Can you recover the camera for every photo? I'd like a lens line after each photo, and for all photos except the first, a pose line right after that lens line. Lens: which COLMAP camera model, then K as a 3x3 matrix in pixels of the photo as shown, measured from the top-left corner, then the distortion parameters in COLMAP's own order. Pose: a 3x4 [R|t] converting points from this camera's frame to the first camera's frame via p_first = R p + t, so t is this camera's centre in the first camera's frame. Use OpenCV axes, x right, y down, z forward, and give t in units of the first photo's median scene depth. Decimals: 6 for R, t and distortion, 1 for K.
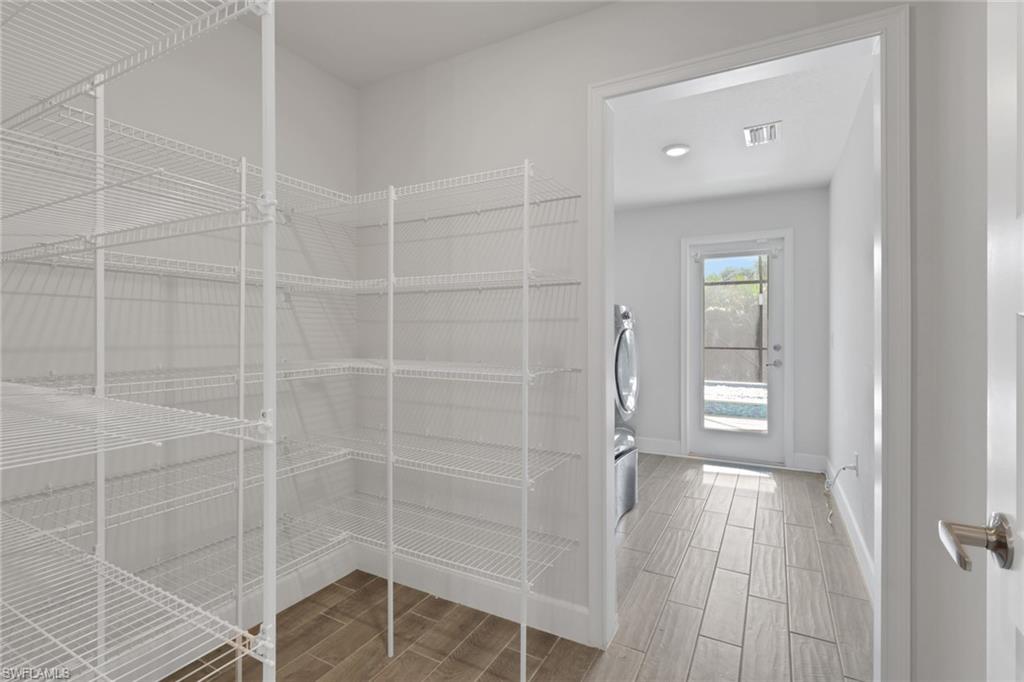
lens RADIAL K [[470.2, 0, 516.3], [0, 470.2, 338.7], [0, 0, 1]] dist [0.000118, 0.000231]
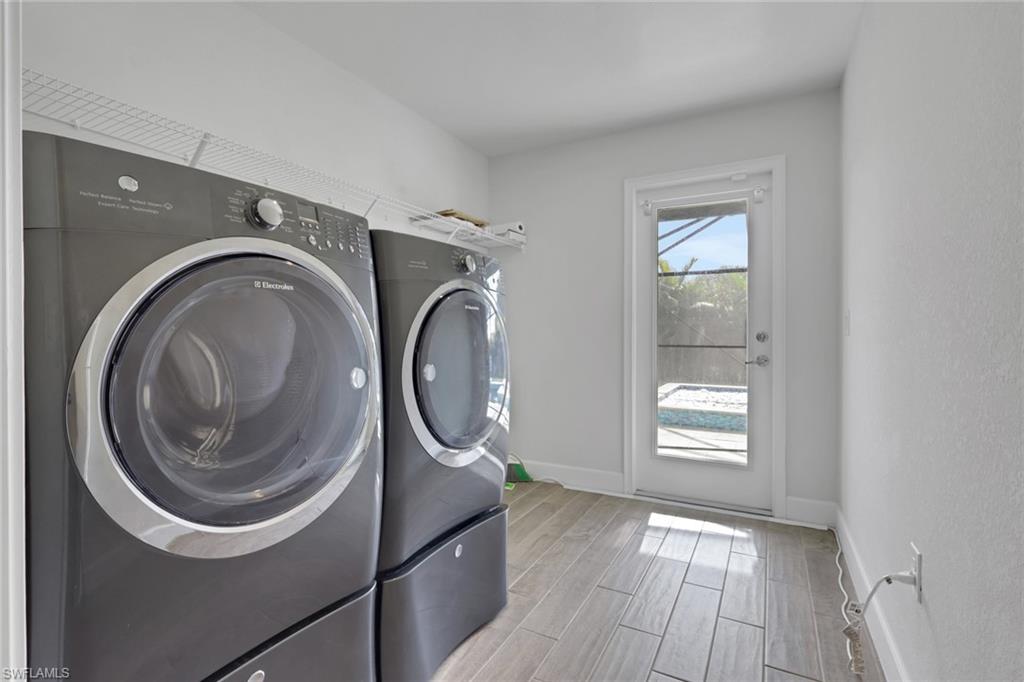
lens RADIAL K [[482.9, 0, 507.6], [0, 482.9, 341.8], [0, 0, 1]] dist [-0.004720, 0.000042]
pose [[0.999992, -0.000577, 0.003900, 0.200737], [0.000567, 0.999997, 0.002558, 0.025353], [-0.003901, -0.002556, 0.999989, 0.332253]]
